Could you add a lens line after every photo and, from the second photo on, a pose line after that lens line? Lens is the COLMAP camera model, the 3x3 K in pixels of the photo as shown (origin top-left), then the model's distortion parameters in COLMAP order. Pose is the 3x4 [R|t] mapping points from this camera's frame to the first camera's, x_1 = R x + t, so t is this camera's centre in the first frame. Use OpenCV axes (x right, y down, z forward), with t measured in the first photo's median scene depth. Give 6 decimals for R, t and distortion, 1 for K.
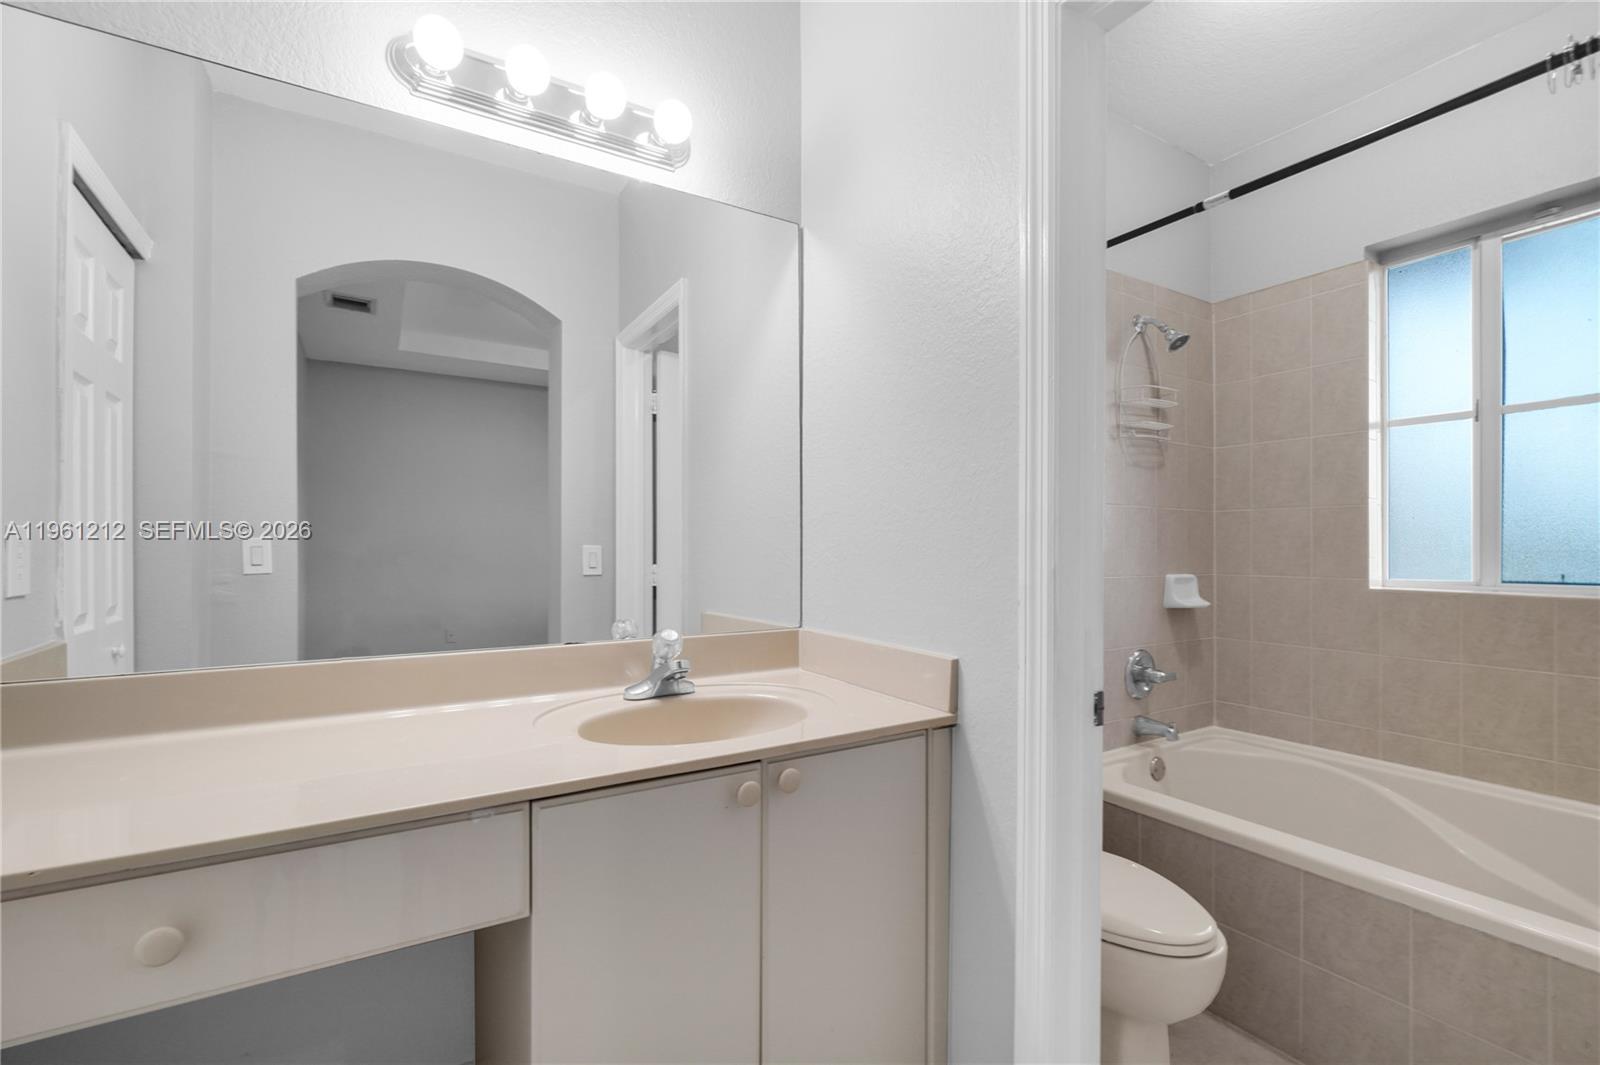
lens RADIAL K [[709.2, 0, 795.8], [0, 709.2, 534.9], [0, 0, 1]] dist [-0.009894, 0.002965]
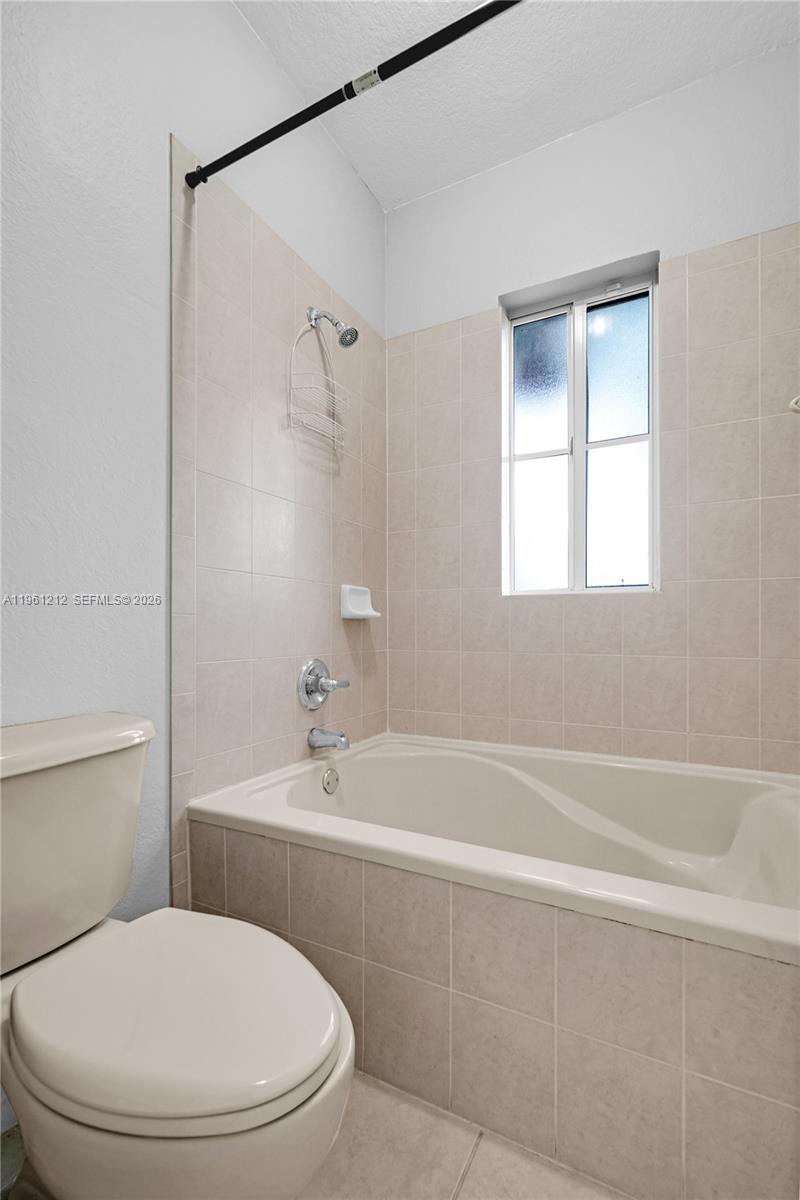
lens RADIAL K [[531.9, 0, 407.9], [0, 531.9, 608.0], [0, 0, 1]] dist [-0.009894, 0.002965]
pose [[0.863268, 0.008908, 0.504668, 0.234153], [-0.000540, 0.999860, -0.016724, 0.106162], [-0.504746, 0.014165, 0.863152, 0.316931]]
